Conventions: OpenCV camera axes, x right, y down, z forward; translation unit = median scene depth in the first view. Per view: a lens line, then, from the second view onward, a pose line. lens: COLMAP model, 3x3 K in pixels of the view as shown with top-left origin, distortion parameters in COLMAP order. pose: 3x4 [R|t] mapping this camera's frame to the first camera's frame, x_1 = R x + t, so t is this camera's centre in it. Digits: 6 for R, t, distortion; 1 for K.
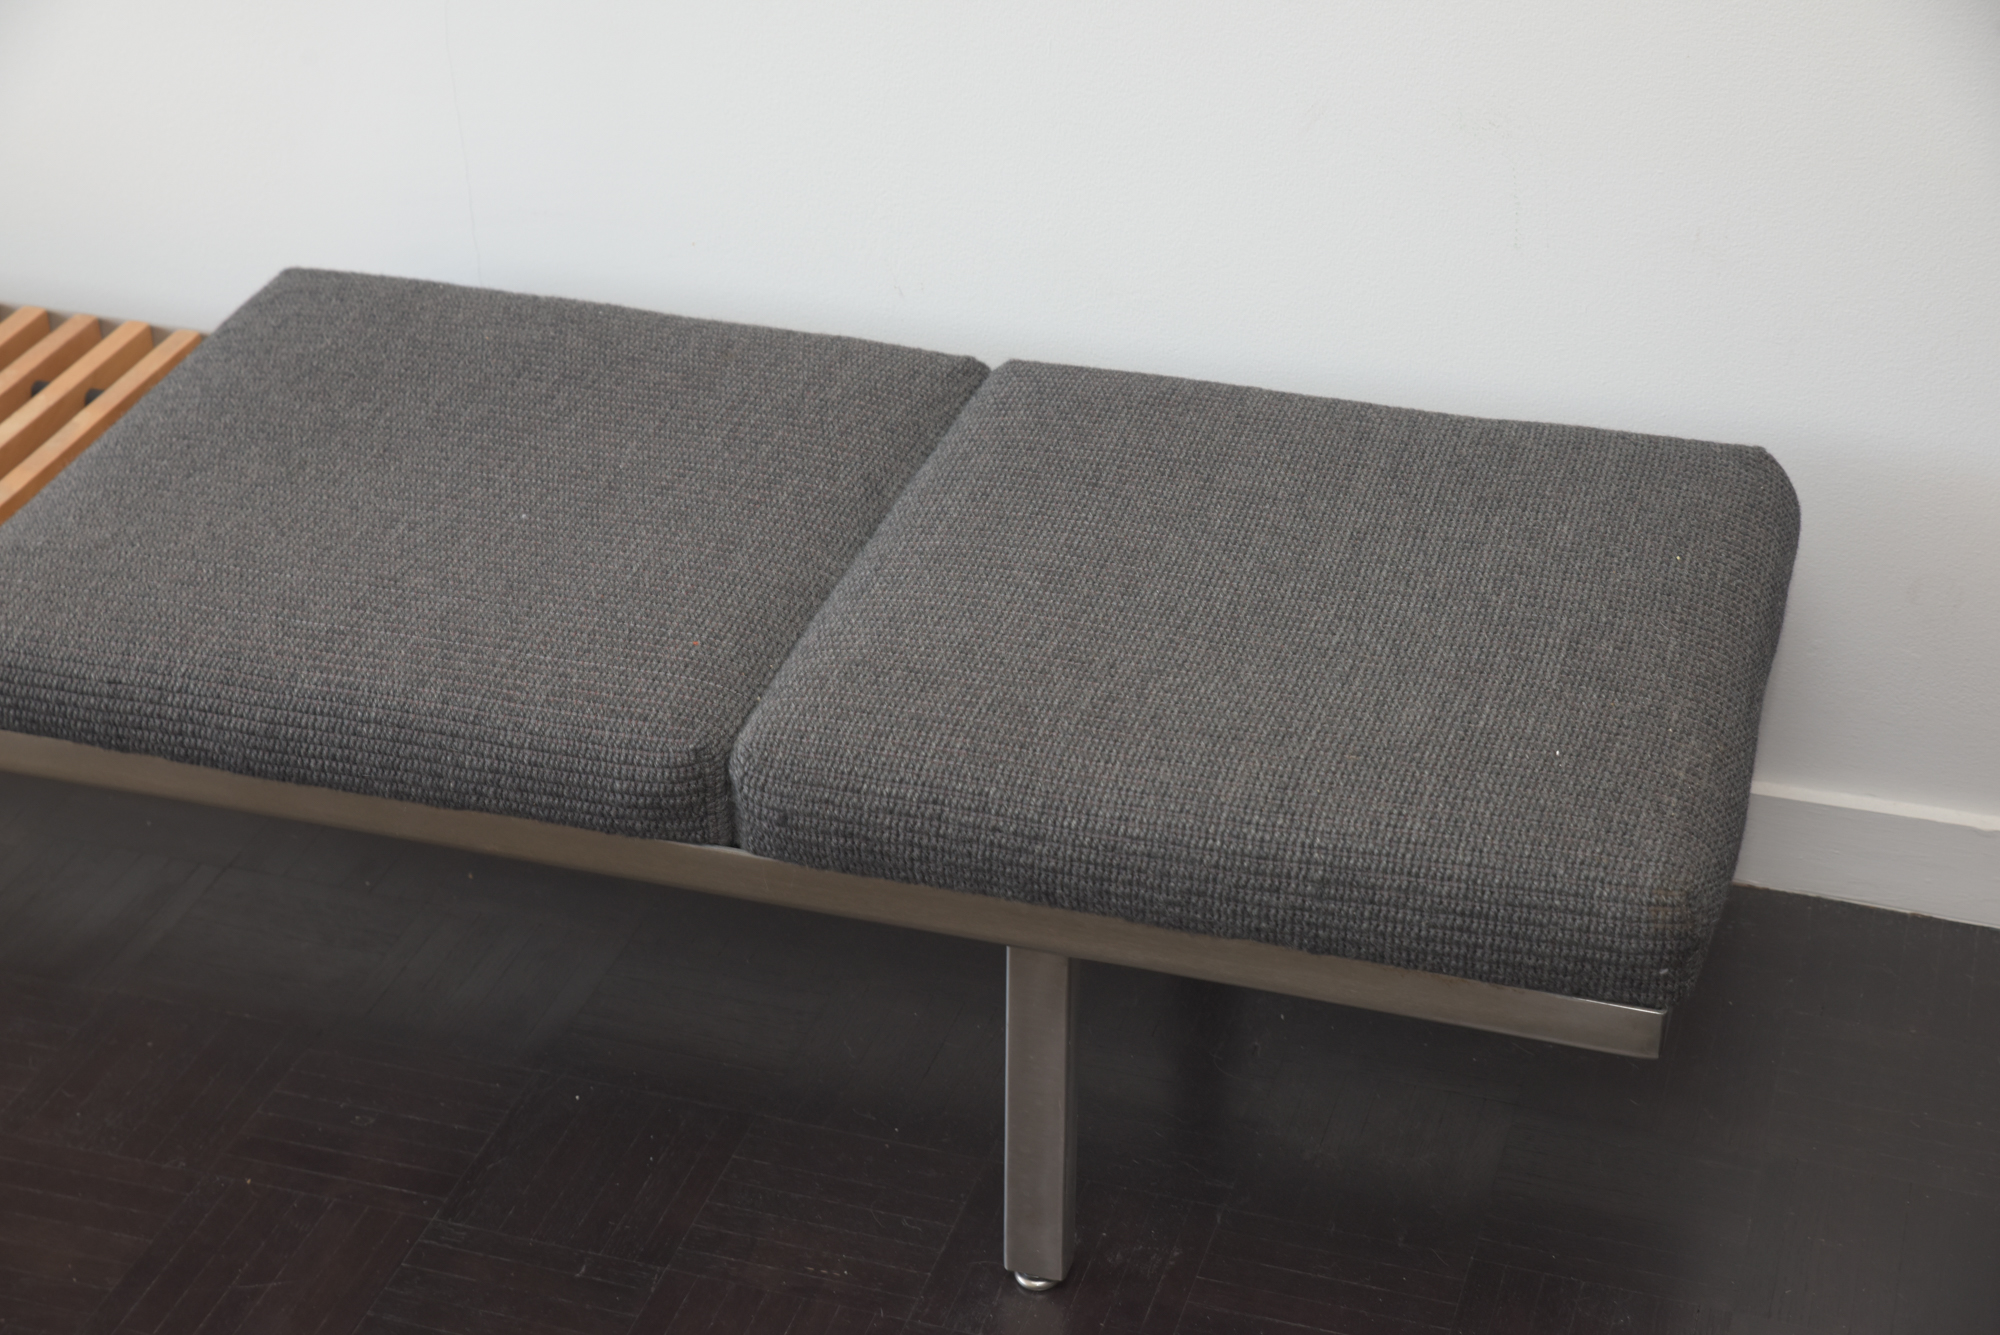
lens RADIAL K [[3503.8, 0, 1000.0], [0, 3503.8, 667.5], [0, 0, 1]] dist [0.061470, 0.856885]
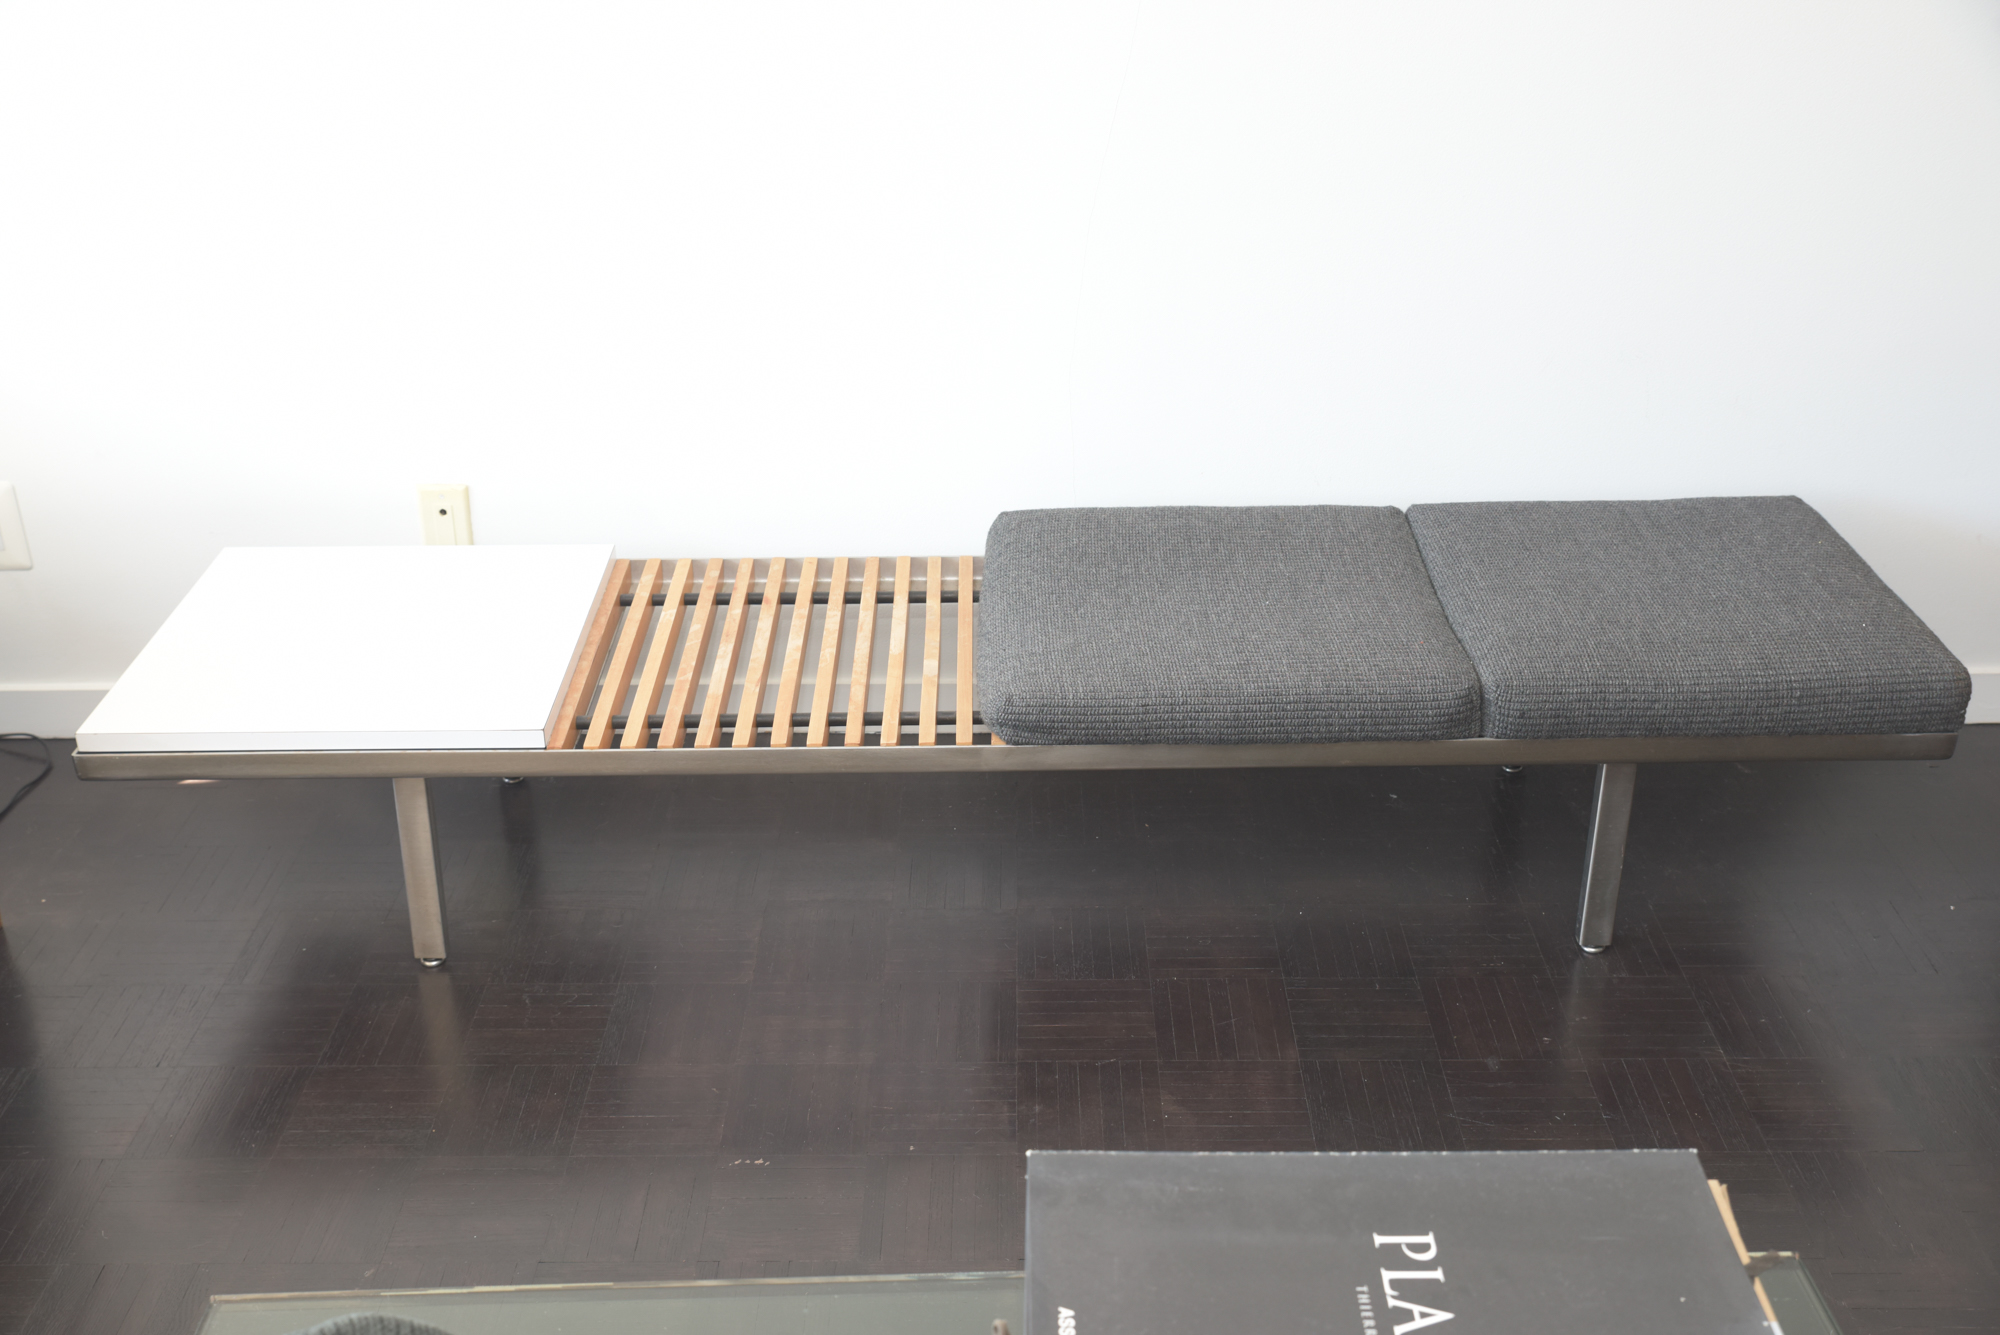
lens RADIAL K [[2117.8, 0, 1000.0], [0, 2117.8, 667.5], [0, 0, 1]] dist [-0.000883, 0.020095]
pose [[0.954128, -0.138990, 0.265182, -0.637276], [0.160114, 0.985293, -0.059670, 0.040310], [-0.252988, 0.099392, 0.962350, -0.070889]]
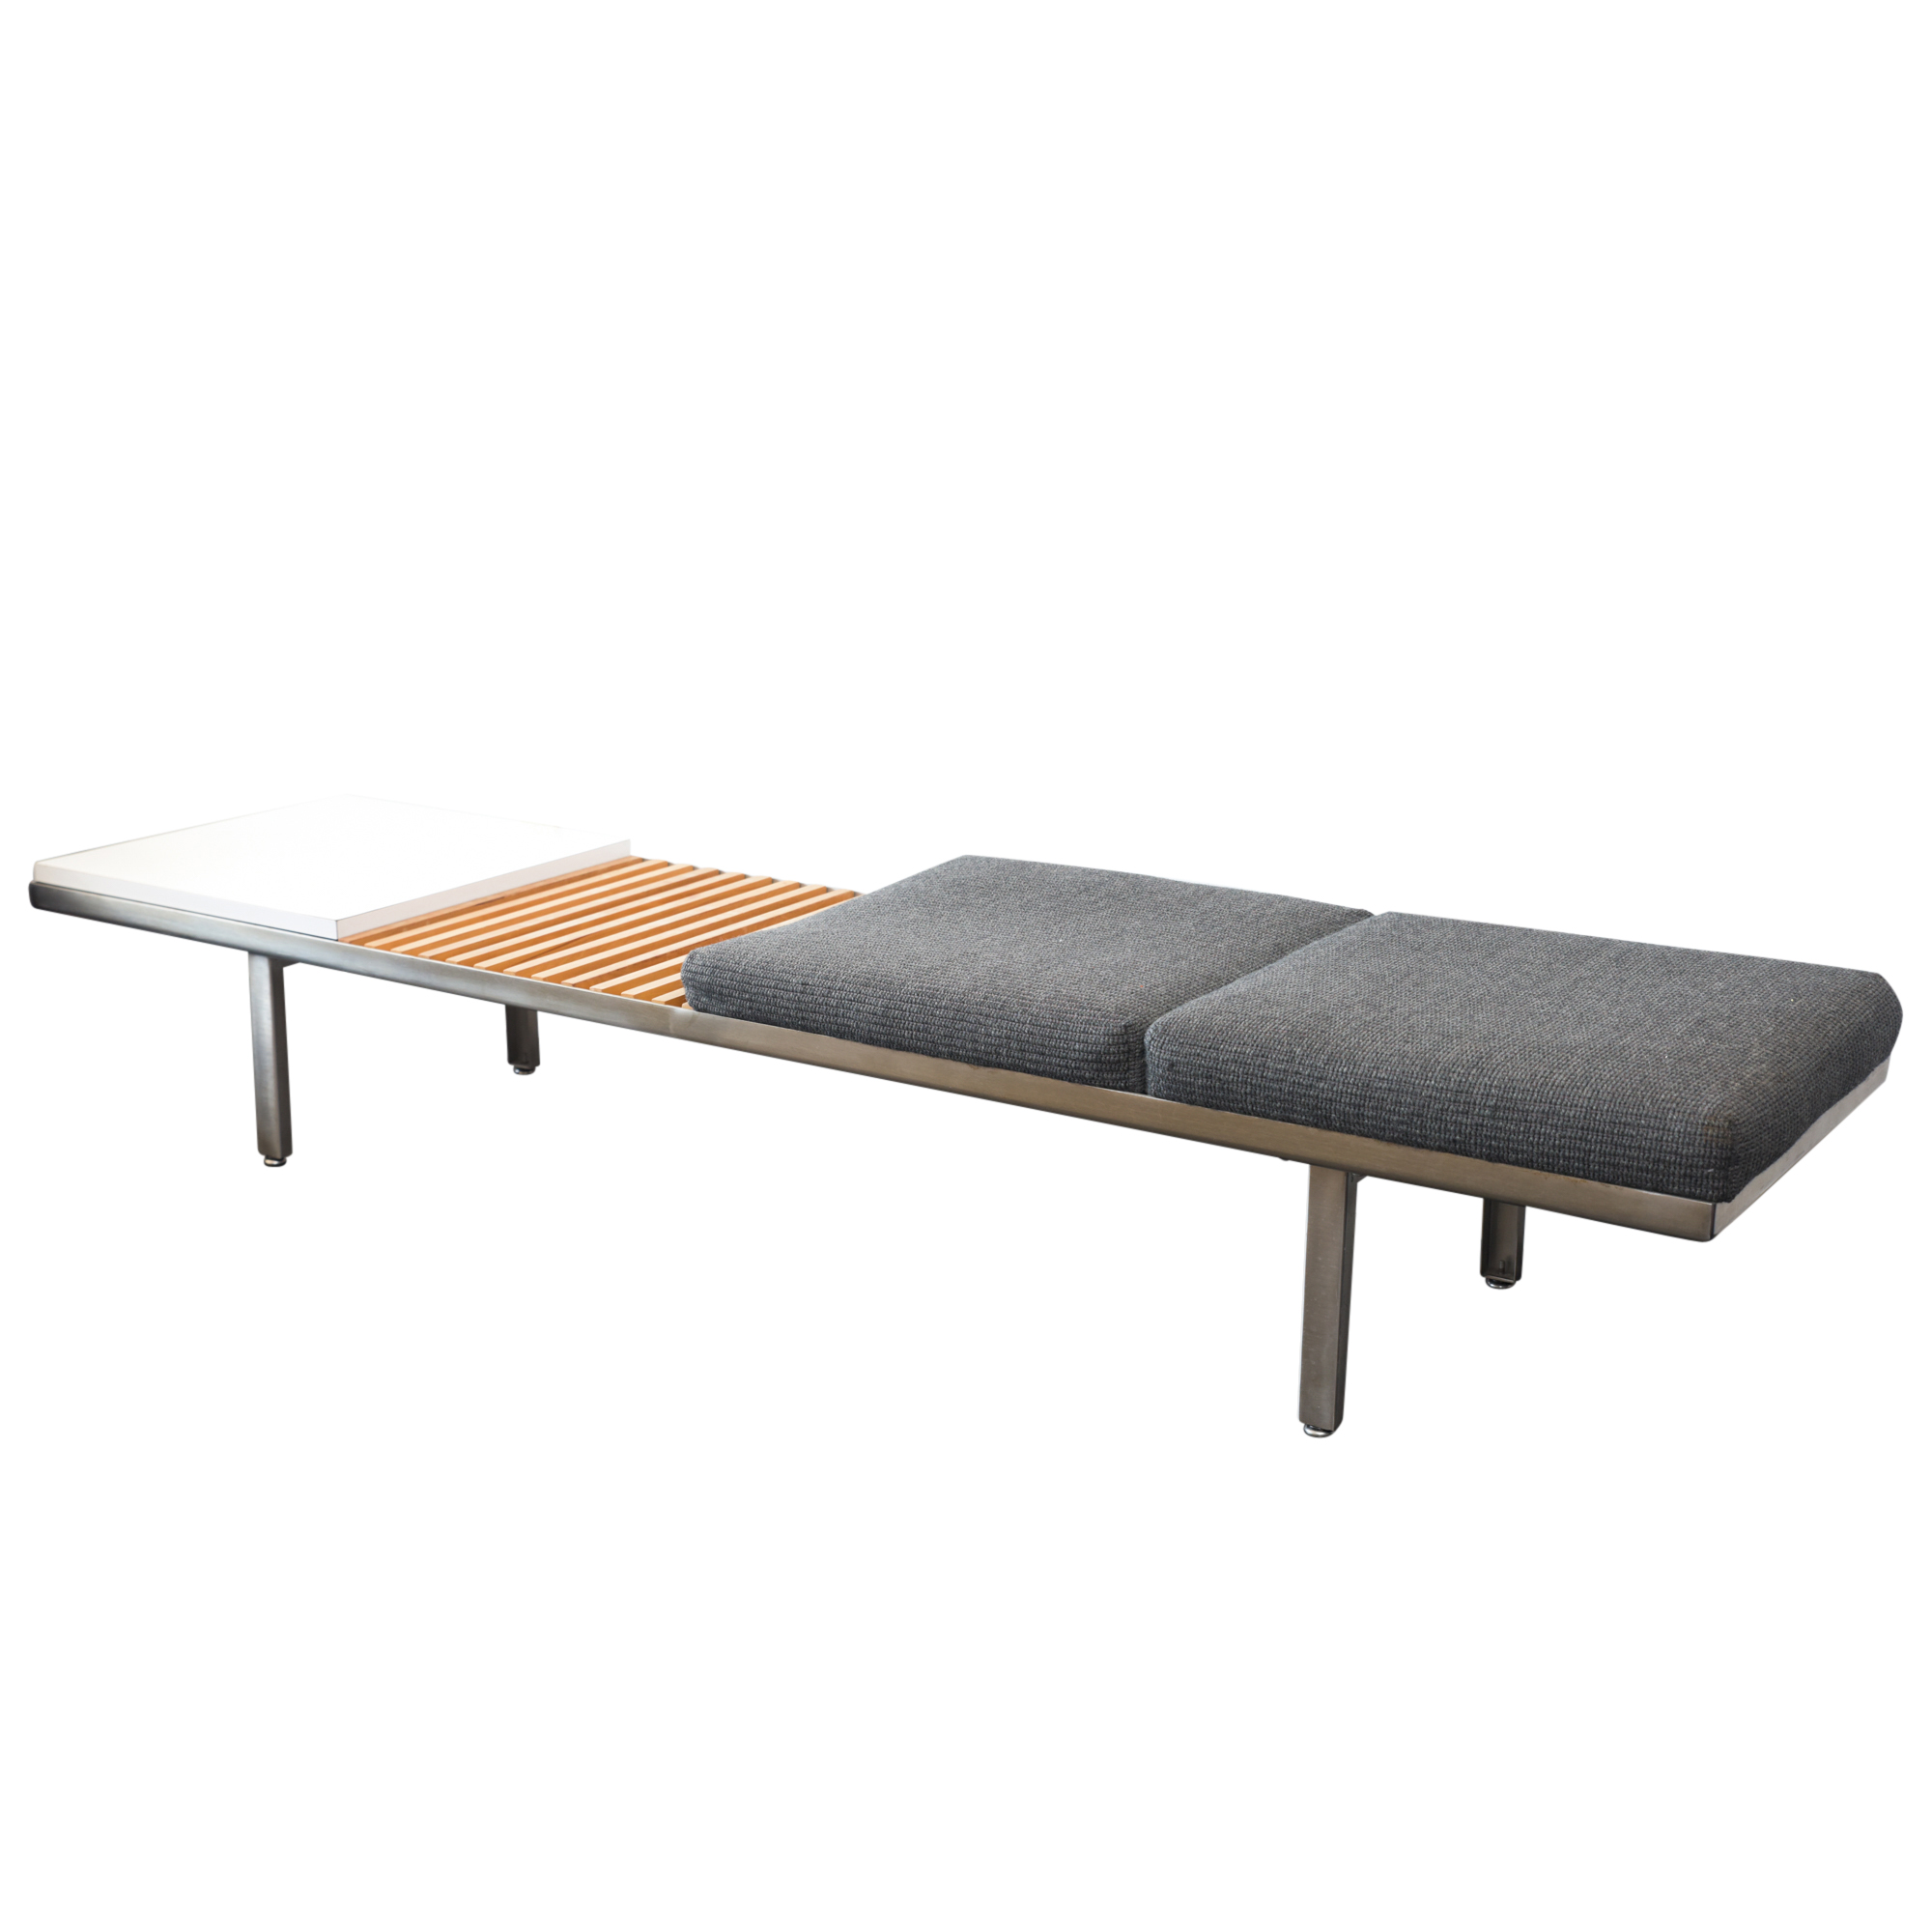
lens RADIAL K [[2682.5, 0, 863.9], [0, 2682.5, 966.9], [0, 0, 1]] dist [0.025847, 0.014926]
pose [[0.950634, 0.074428, -0.301257, 0.169487], [-0.155065, 0.954849, -0.253413, 0.327842], [0.268794, 0.287618, 0.919253, -0.188862]]
